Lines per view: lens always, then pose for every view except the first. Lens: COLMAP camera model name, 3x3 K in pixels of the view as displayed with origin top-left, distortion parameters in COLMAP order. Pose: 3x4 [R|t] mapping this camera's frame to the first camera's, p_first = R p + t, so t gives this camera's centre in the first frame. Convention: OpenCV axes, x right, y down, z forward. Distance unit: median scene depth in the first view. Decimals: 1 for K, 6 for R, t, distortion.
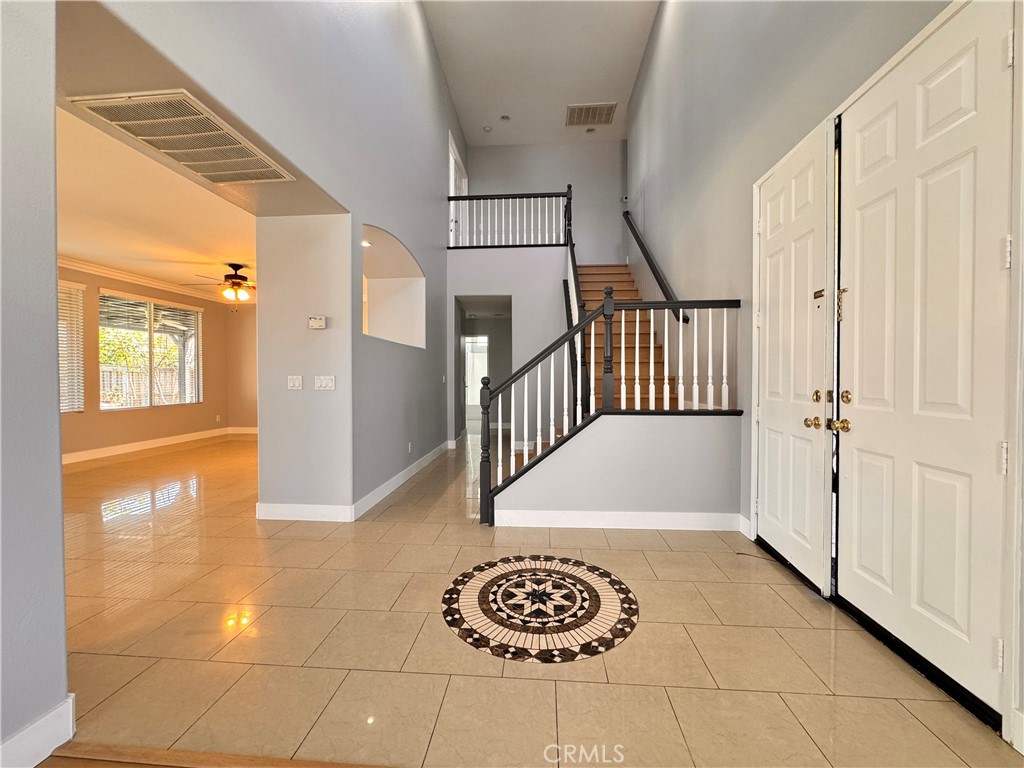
lens RADIAL K [[407.4, 0, 512.5], [0, 407.4, 384.5], [0, 0, 1]] dist [-0.001783, -0.000304]
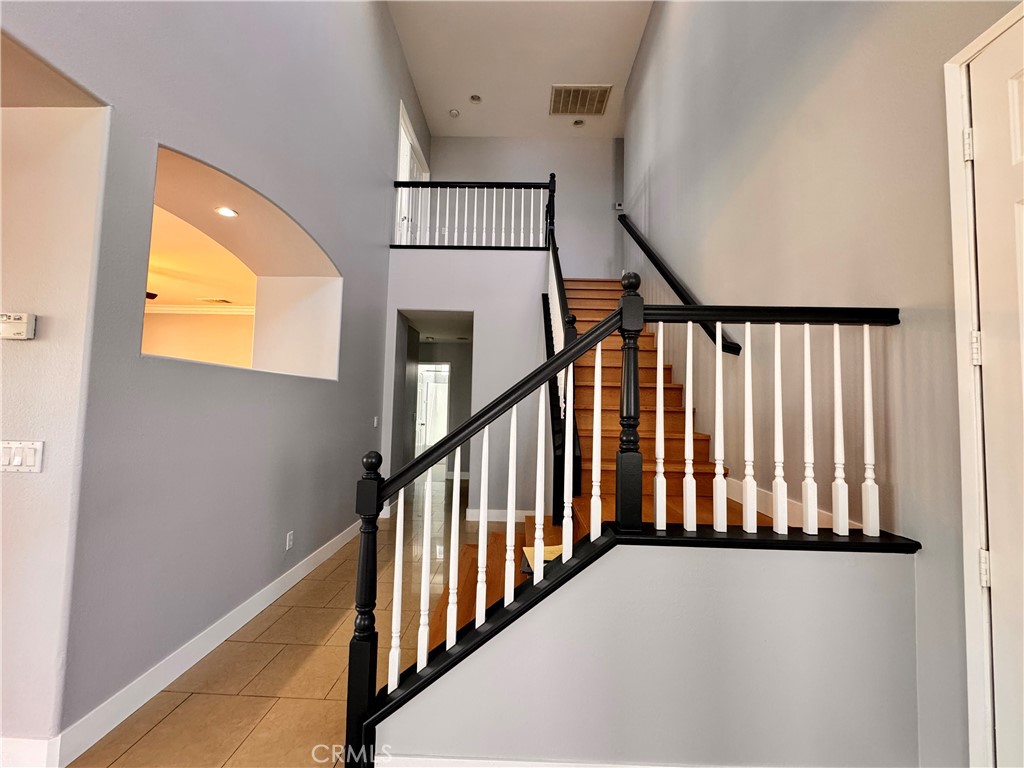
lens RADIAL K [[407.4, 0, 511.8], [0, 407.4, 375.1], [0, 0, 1]] dist [-0.001783, -0.000304]
pose [[0.998437, 0.029841, 0.047265, 0.037673], [-0.025360, 0.995370, -0.092714, -0.035935], [-0.049813, 0.091371, 0.994570, 0.272787]]
